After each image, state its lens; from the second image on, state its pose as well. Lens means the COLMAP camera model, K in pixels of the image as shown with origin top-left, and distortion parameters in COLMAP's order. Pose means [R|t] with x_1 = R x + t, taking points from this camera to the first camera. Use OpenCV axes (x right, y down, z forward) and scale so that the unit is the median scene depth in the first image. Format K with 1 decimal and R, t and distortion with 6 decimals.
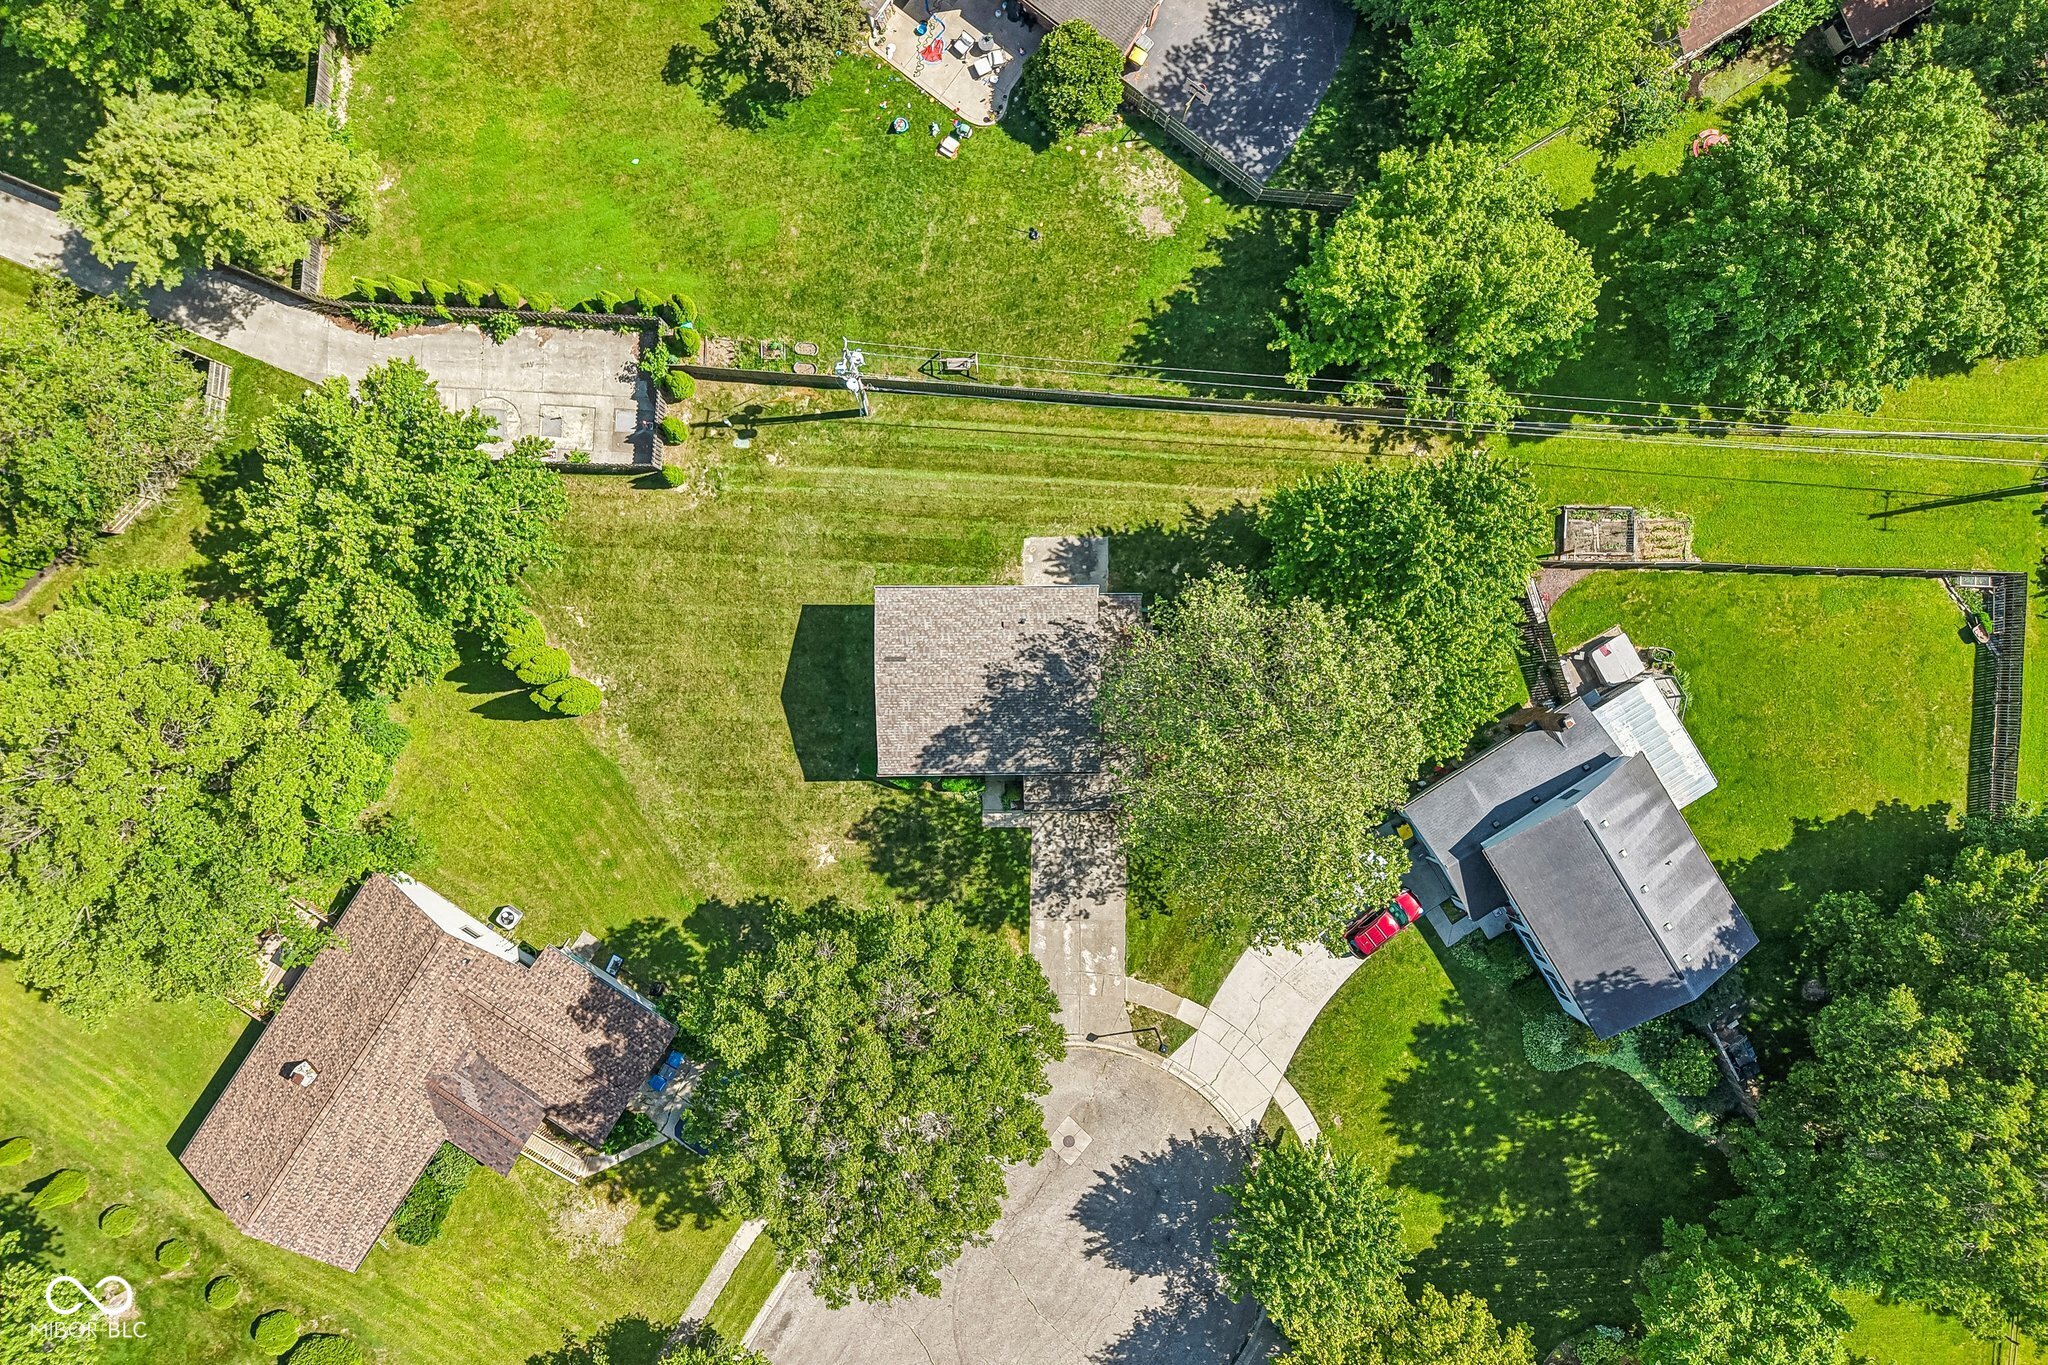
lens RADIAL K [[1359.5, 0, 1024.0], [0, 1359.5, 682.5], [0, 0, 1]] dist [0.020586, -0.014865]
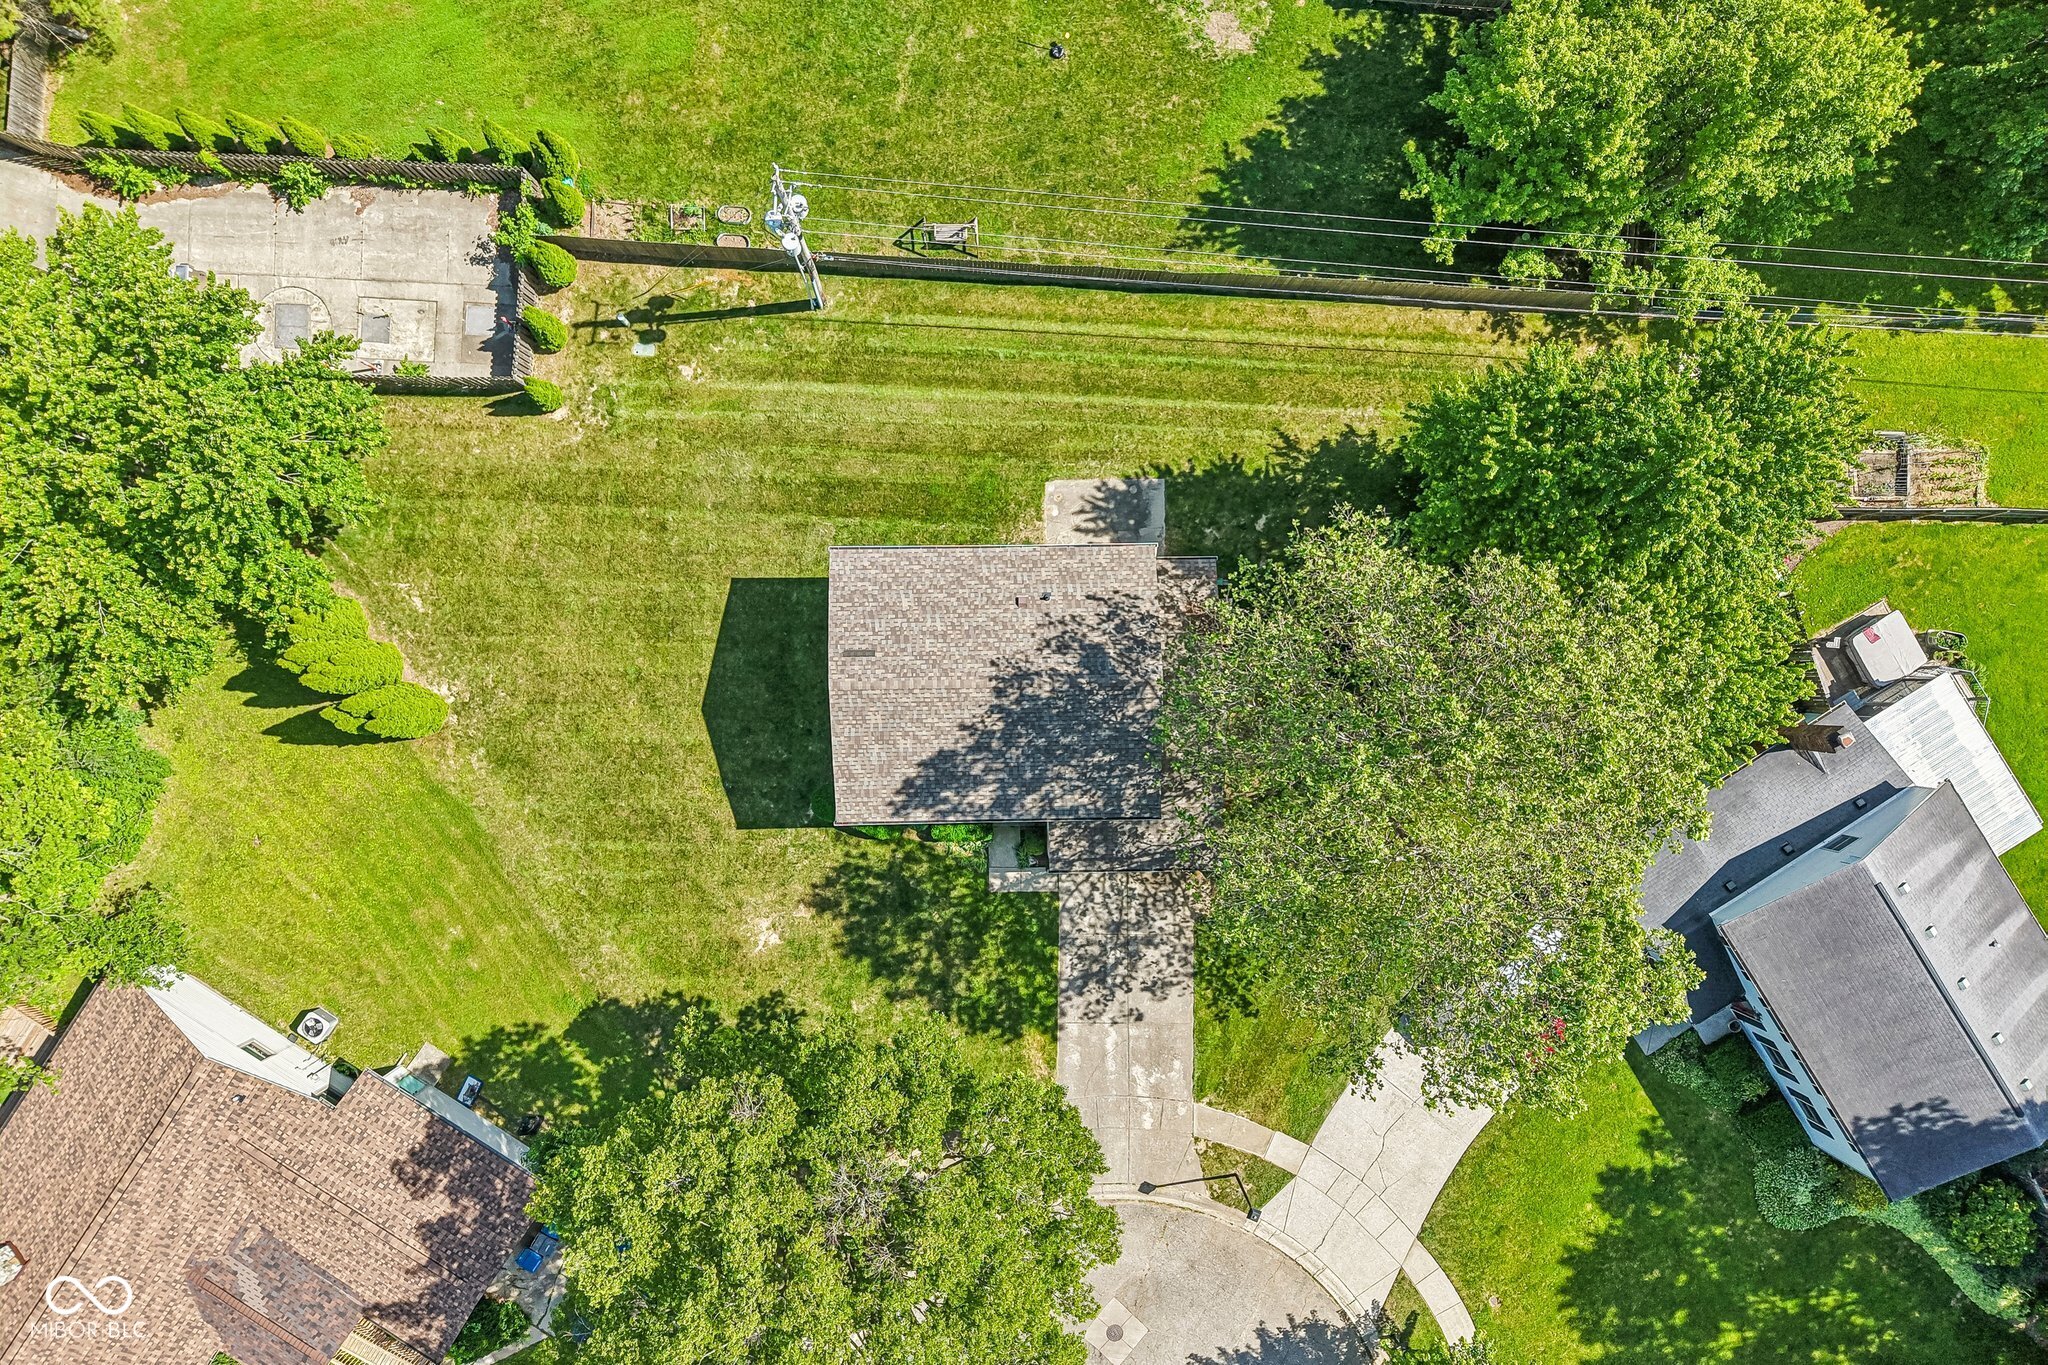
lens RADIAL K [[1375.0, 0, 1028.0], [0, 1375.0, 678.5], [0, 0, 1]] dist [0.013131, -0.006103]
pose [[0.999962, -0.007259, 0.004895, -0.013387], [0.007289, 0.999953, -0.006319, 0.000428], [-0.004849, 0.006355, 0.999968, 0.287794]]
